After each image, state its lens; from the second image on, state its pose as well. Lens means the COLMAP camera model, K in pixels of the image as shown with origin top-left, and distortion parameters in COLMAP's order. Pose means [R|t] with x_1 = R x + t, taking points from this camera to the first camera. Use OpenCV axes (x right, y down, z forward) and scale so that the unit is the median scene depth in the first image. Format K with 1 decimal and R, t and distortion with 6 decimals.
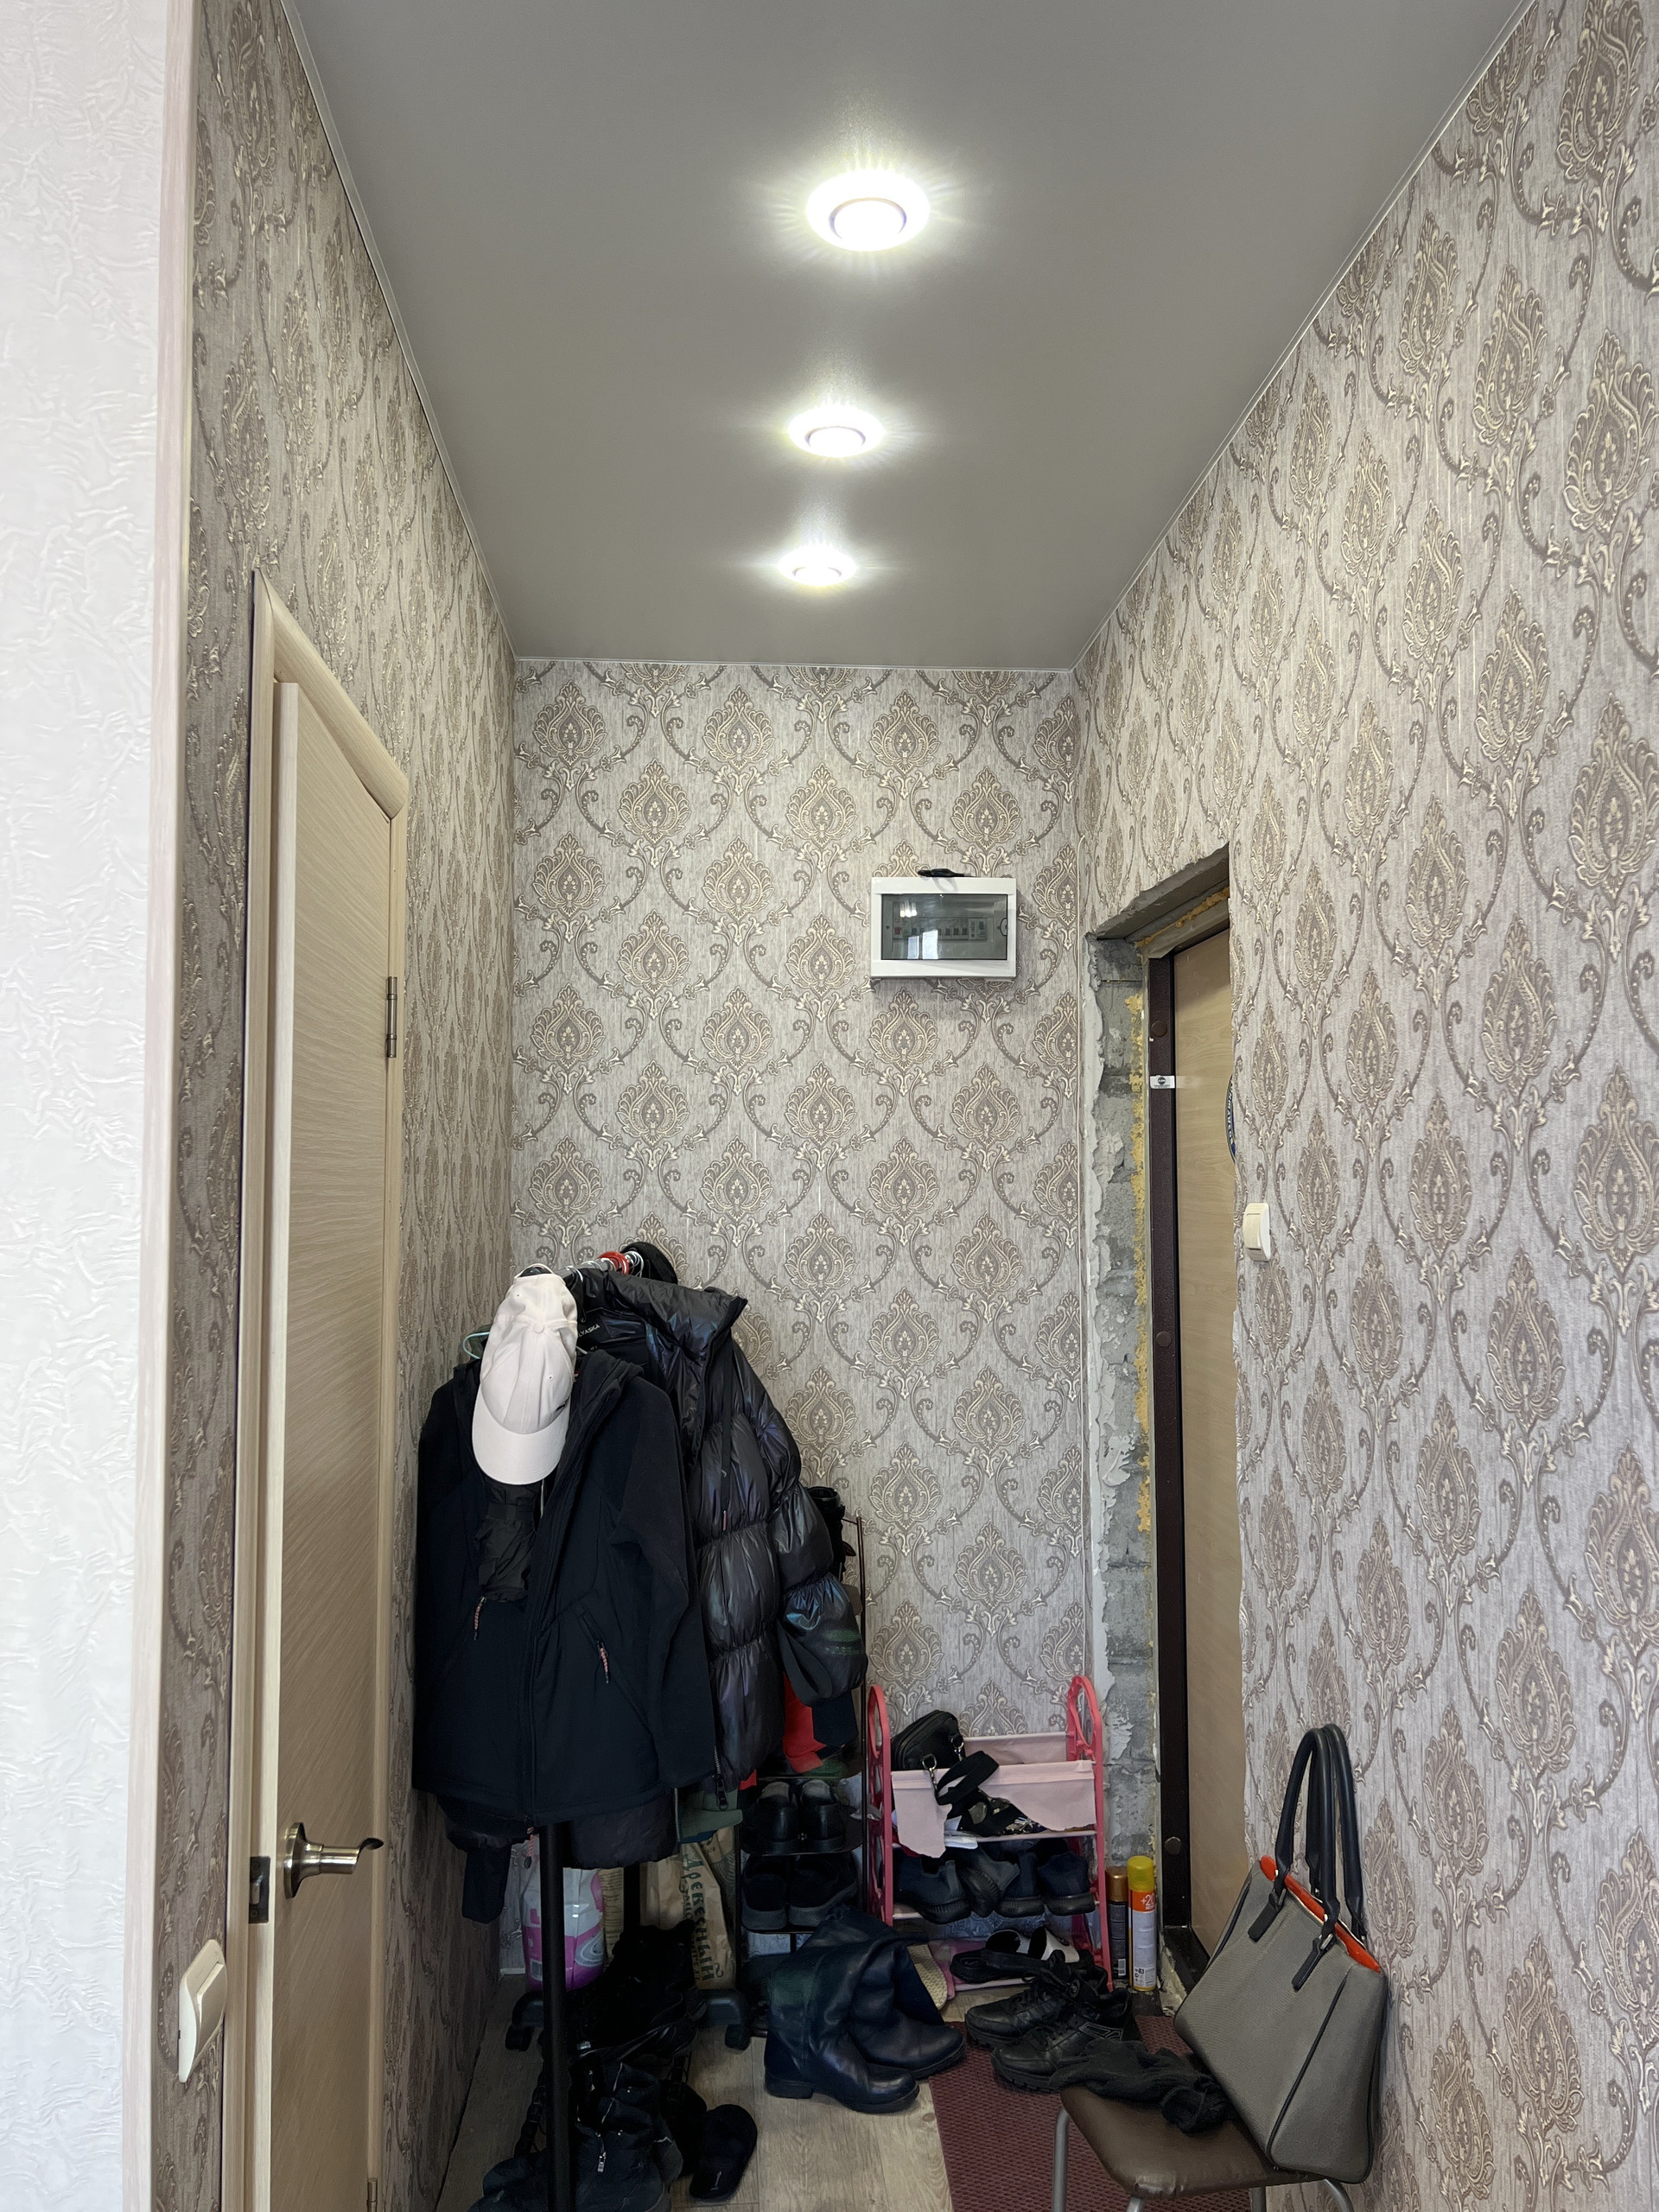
lens RADIAL K [[1660.6, 0, 830.8], [0, 1660.6, 1107.4], [0, 0, 1]] dist [0.050215, -0.057938]
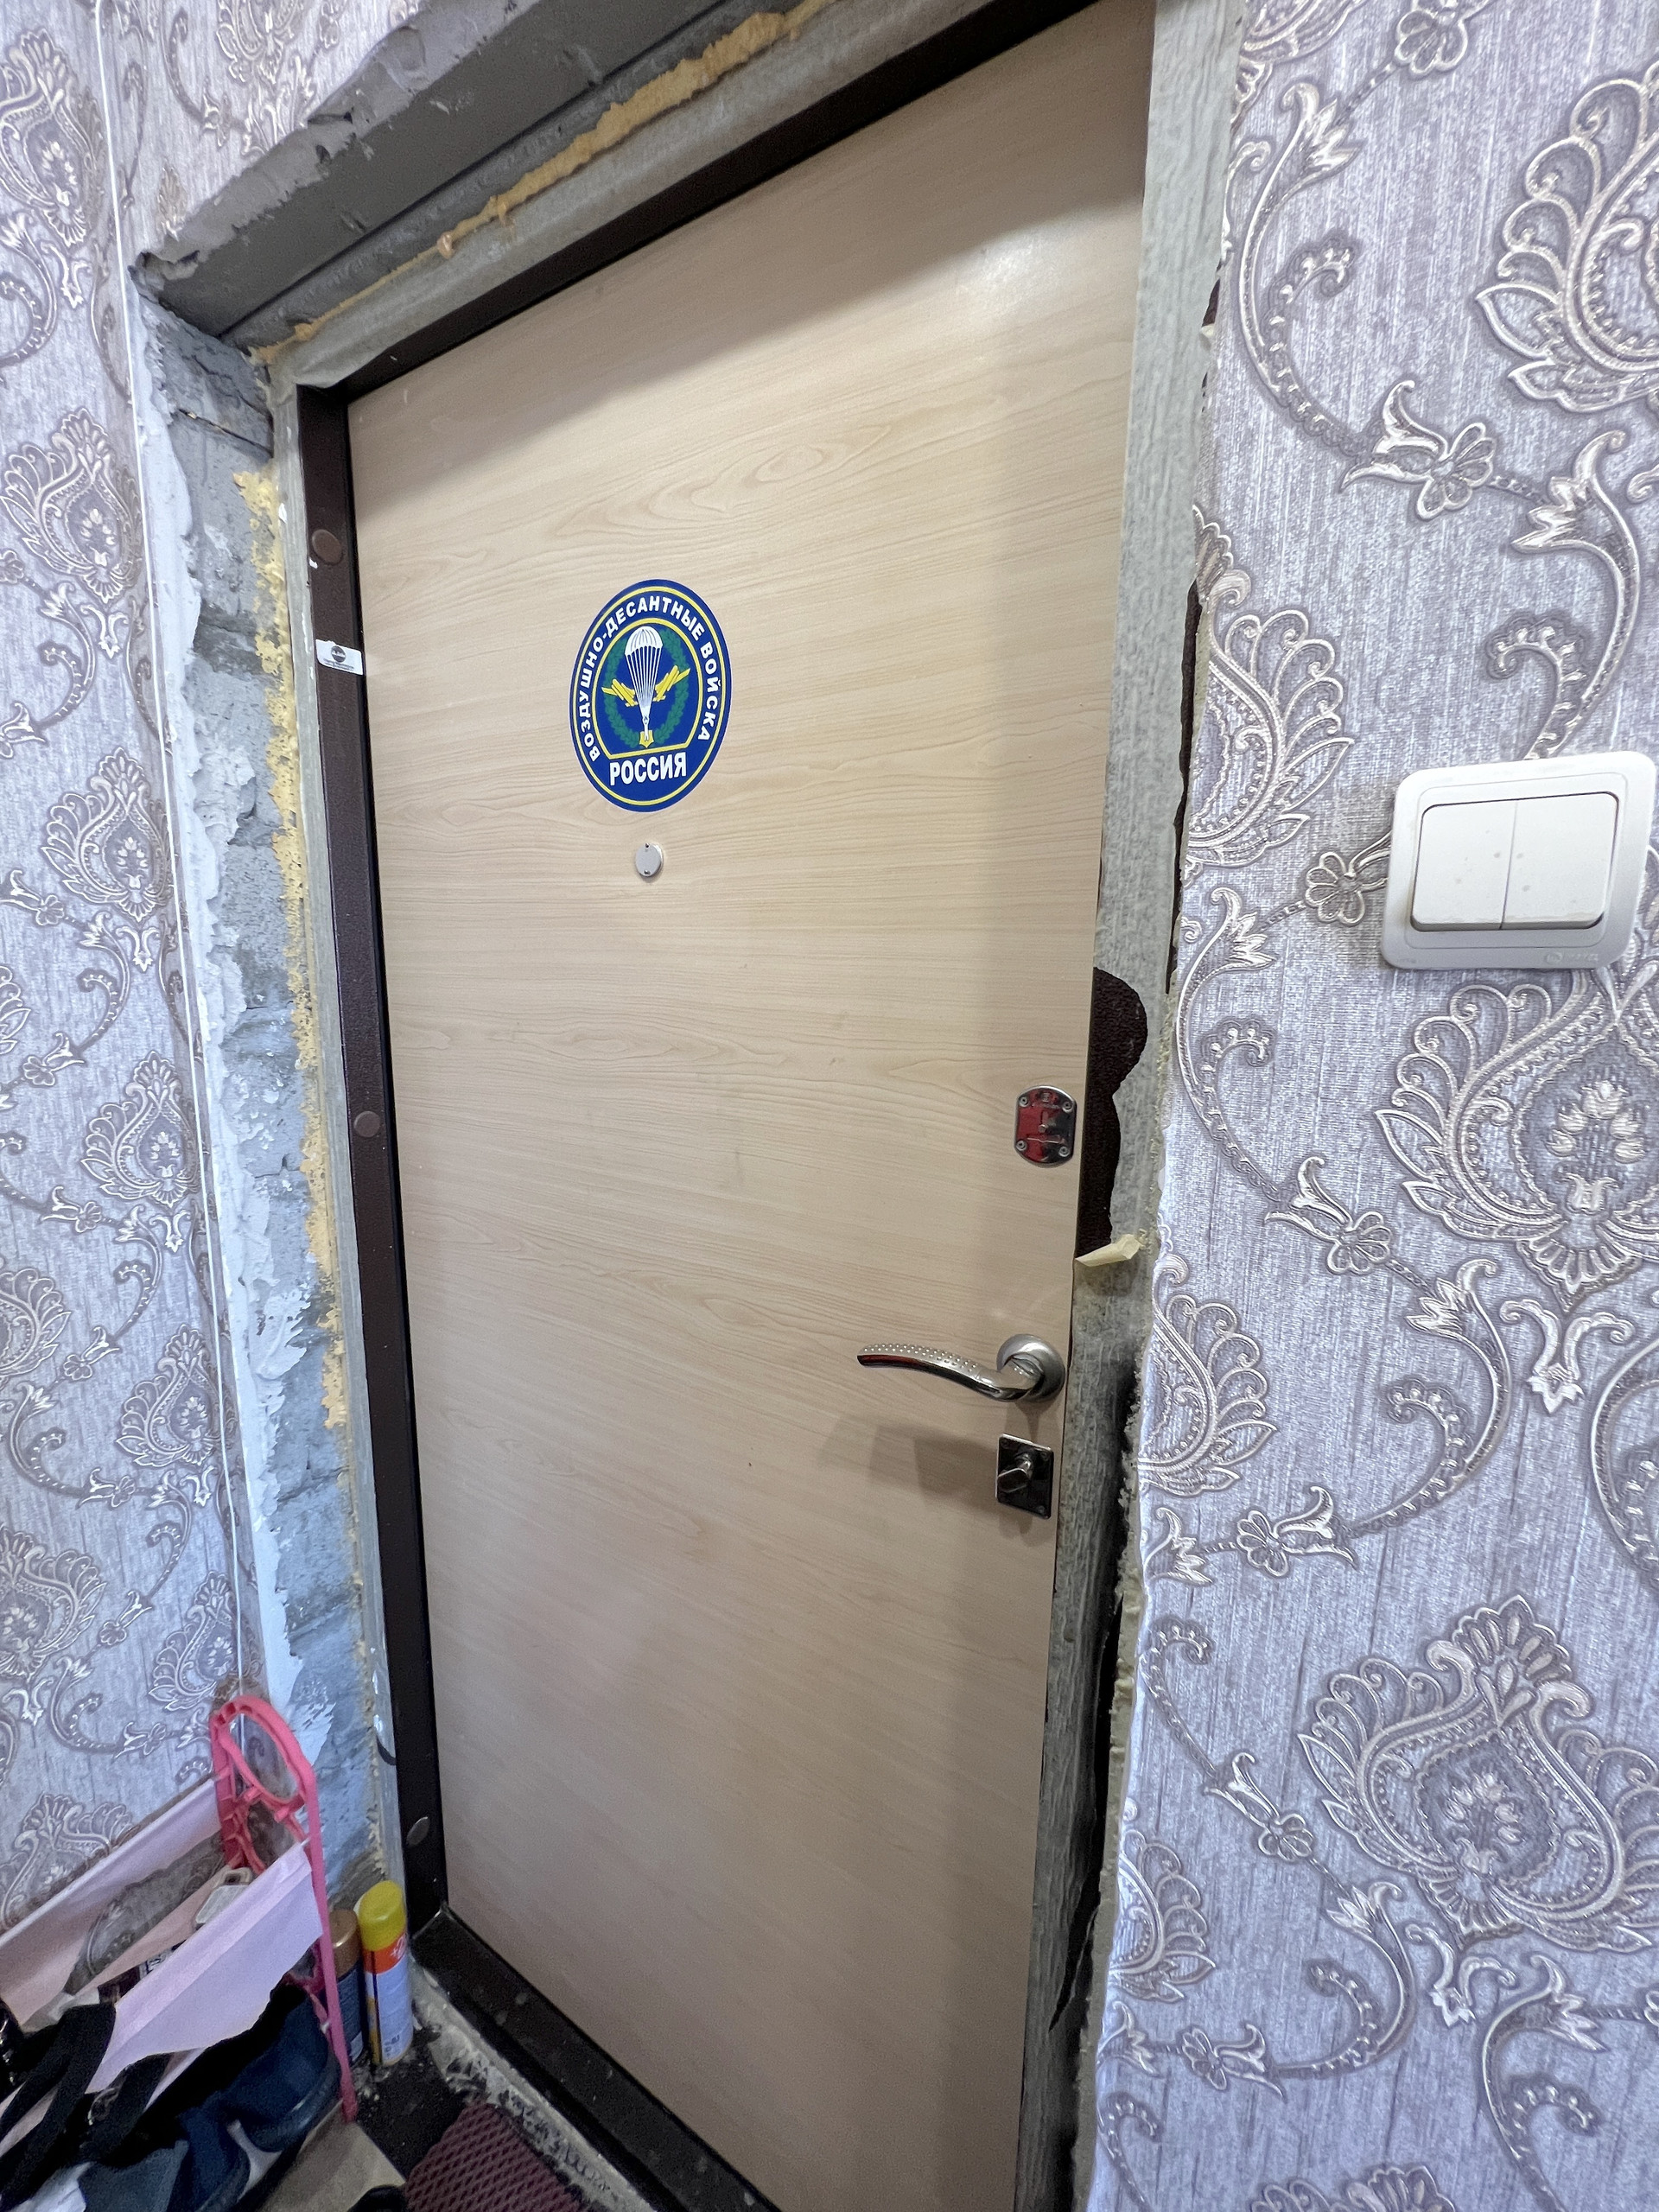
lens RADIAL K [[884.6, 0, 822.0], [0, 884.6, 1107.6], [0, 0, 1]] dist [-0.001715, 0.000806]
pose [[0.577846, -0.122821, 0.806852, 0.040066], [-0.050884, 0.981267, 0.185812, 0.065815], [-0.814558, -0.148427, 0.560771, 0.680785]]
